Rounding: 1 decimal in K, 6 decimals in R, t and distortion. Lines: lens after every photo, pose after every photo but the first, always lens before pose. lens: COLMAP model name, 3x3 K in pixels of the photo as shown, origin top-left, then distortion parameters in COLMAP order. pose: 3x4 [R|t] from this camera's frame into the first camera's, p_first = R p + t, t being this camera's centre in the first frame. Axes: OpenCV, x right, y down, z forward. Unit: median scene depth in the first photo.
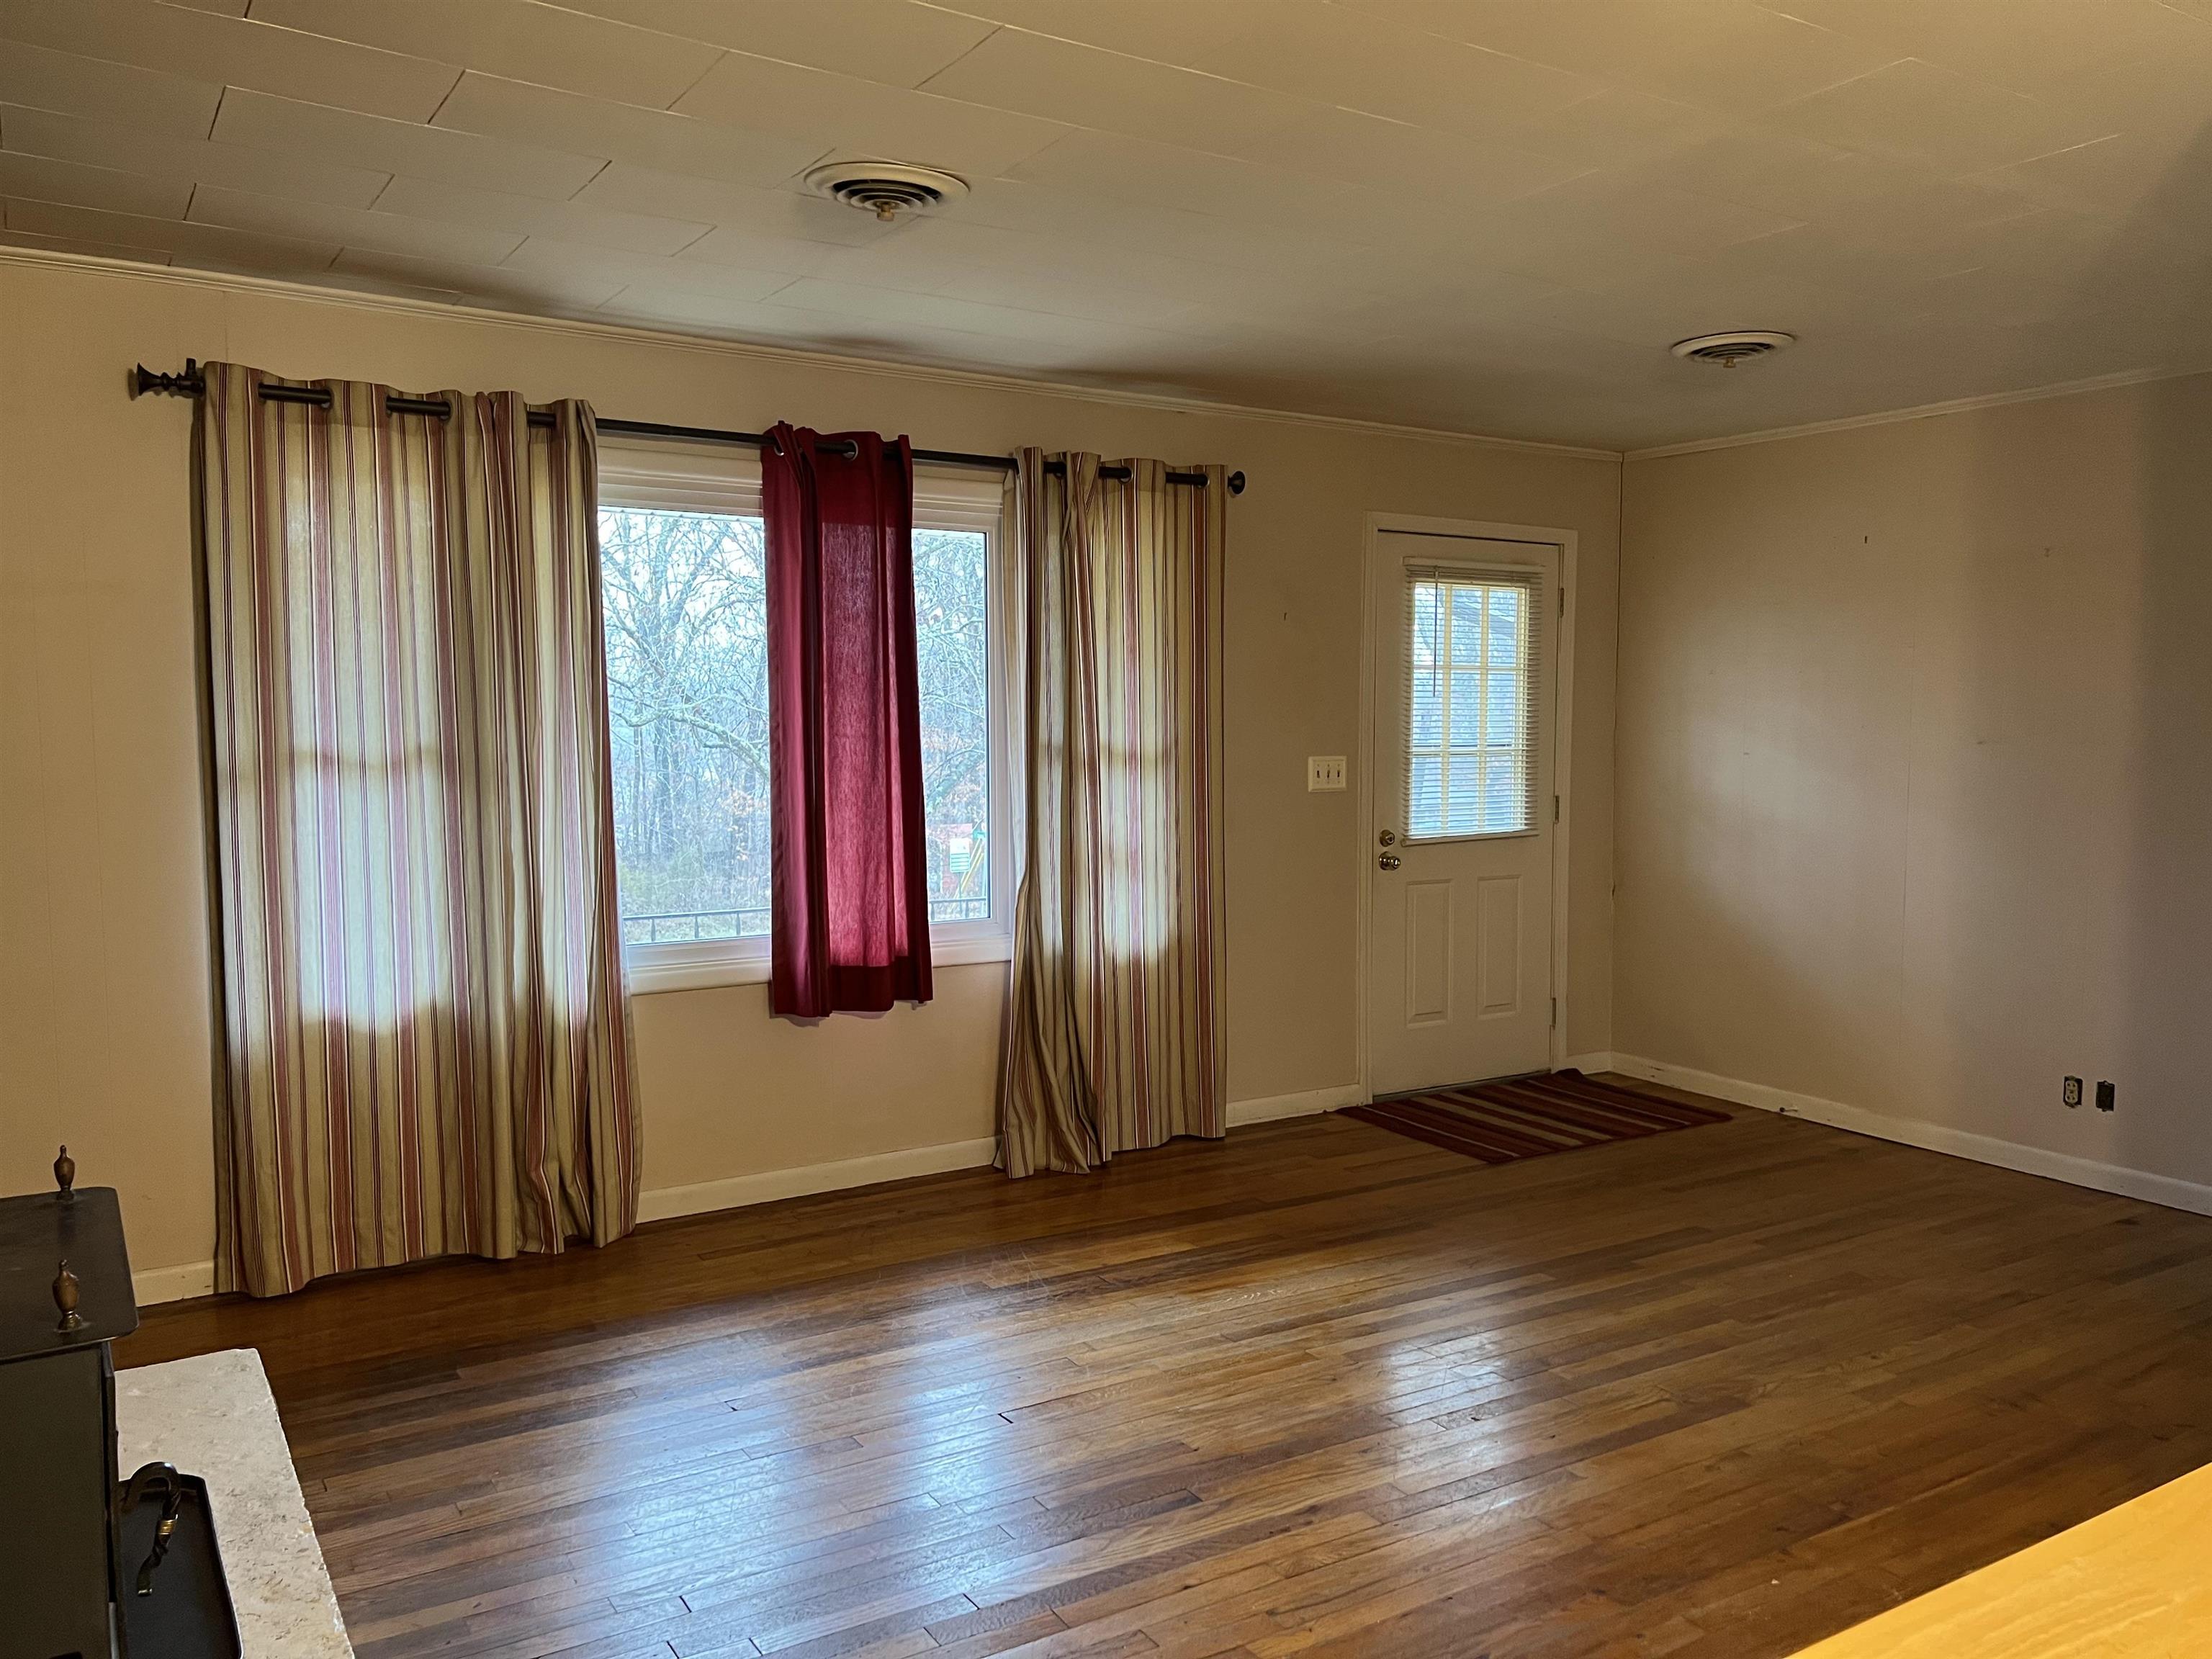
lens RADIAL K [[1651.0, 0, 1122.8], [0, 1651.0, 835.5], [0, 0, 1]] dist [0.059296, -0.058430]
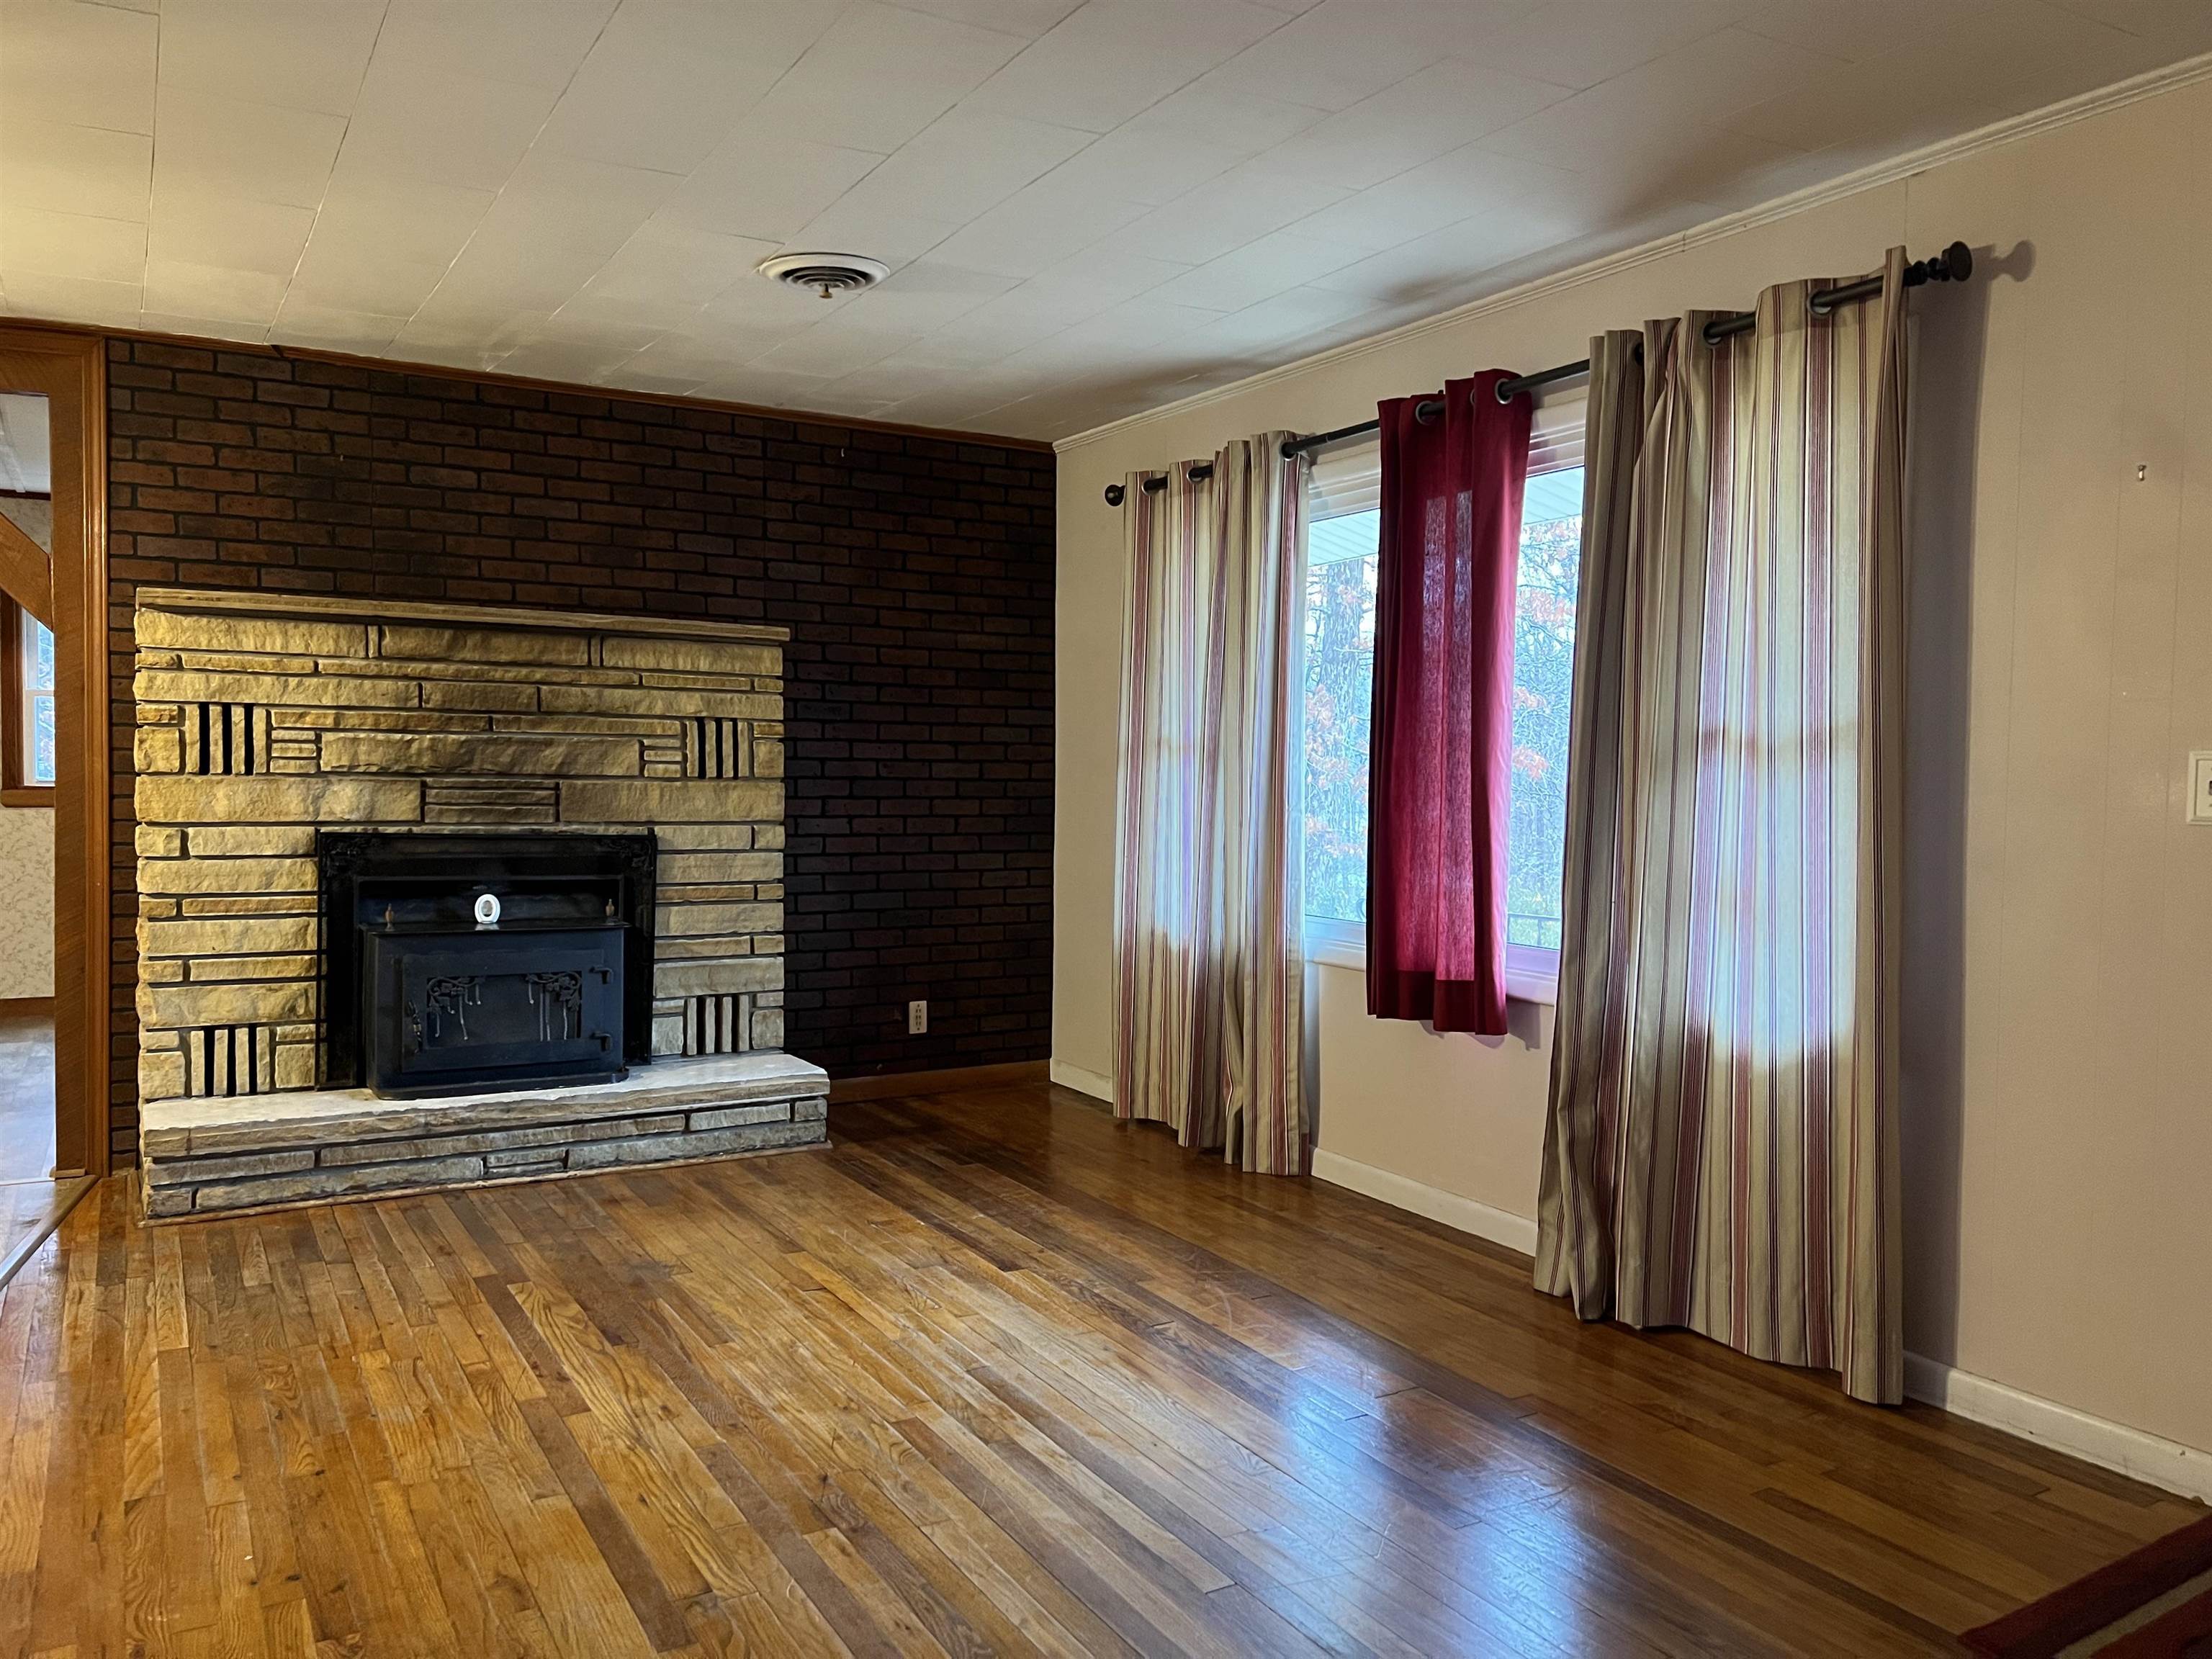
lens RADIAL K [[1651.0, 0, 1101.9], [0, 1651.0, 834.7], [0, 0, 1]] dist [0.059296, -0.058430]
pose [[-0.043460, 0.041062, -0.998211, 0.677208], [-0.078135, 0.995955, 0.044371, -0.021207], [0.995995, 0.079924, -0.040076, 0.774859]]
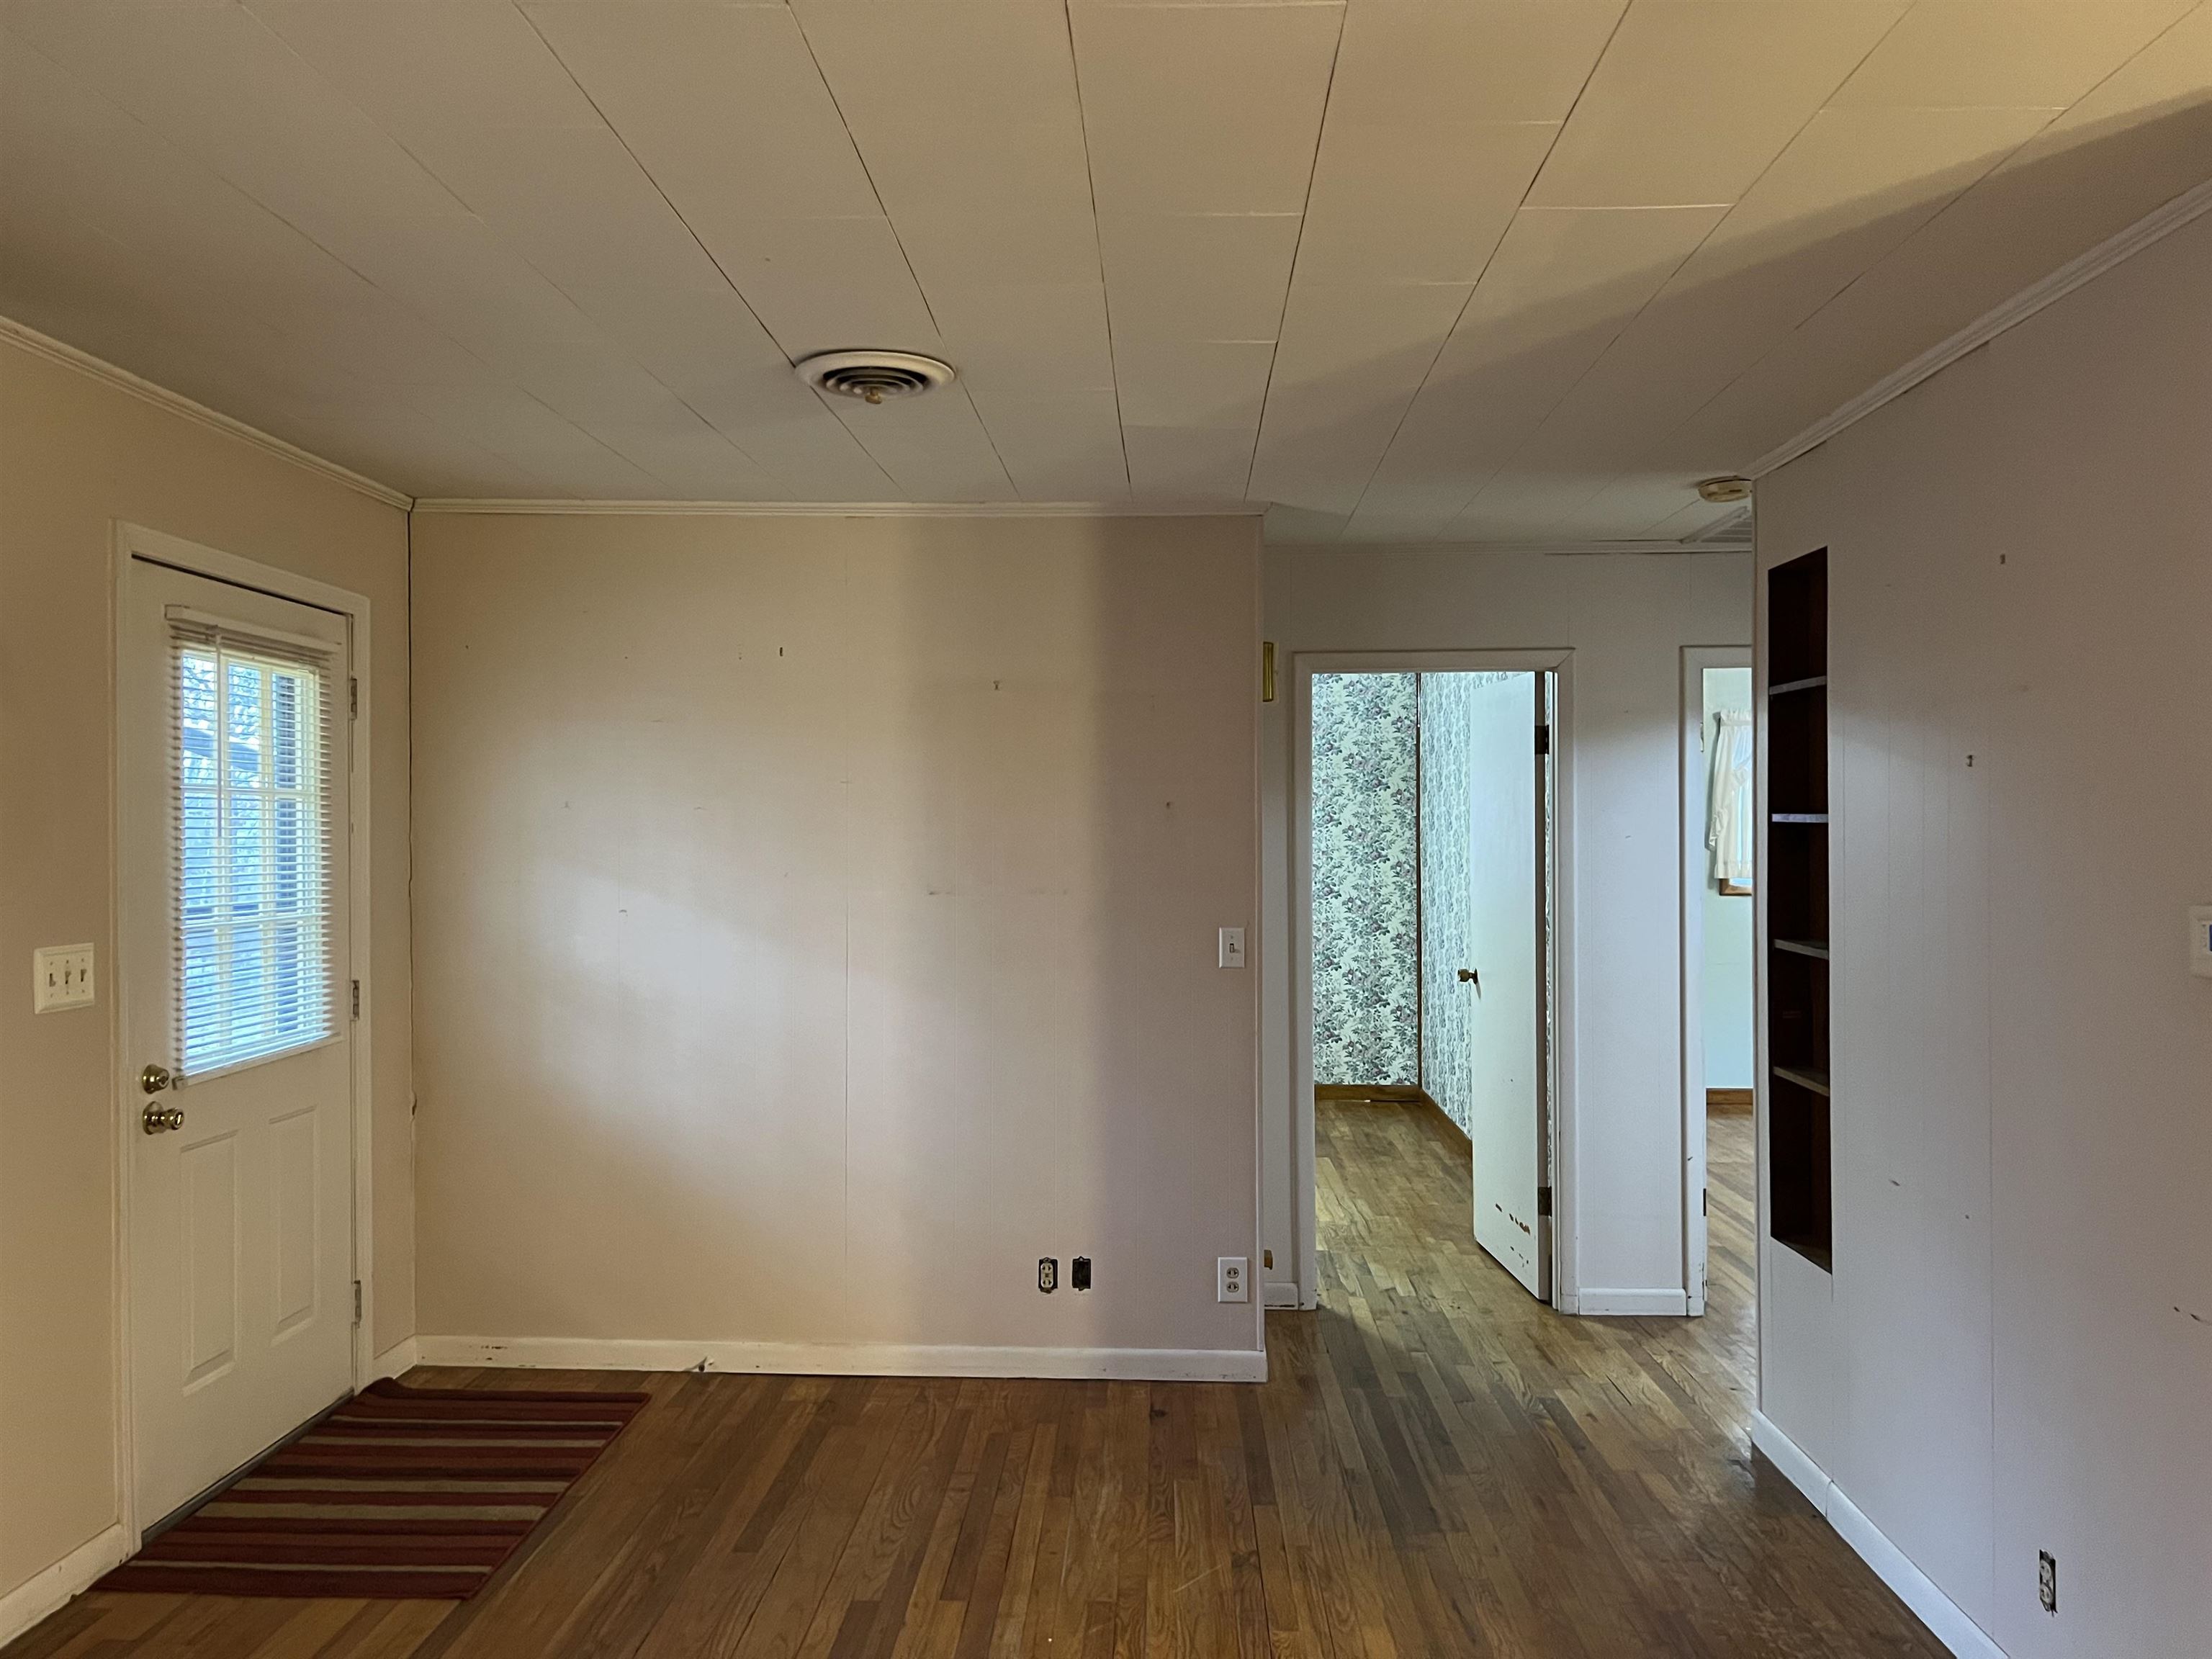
lens RADIAL K [[1651.0, 0, 1105.2], [0, 1651.0, 835.1], [0, 0, 1]] dist [0.059296, -0.058430]
pose [[0.566822, -0.000265, 0.823840, -0.157873], [0.055692, 0.997725, -0.037997, -0.049926], [-0.821956, 0.067418, 0.565547, 0.444367]]
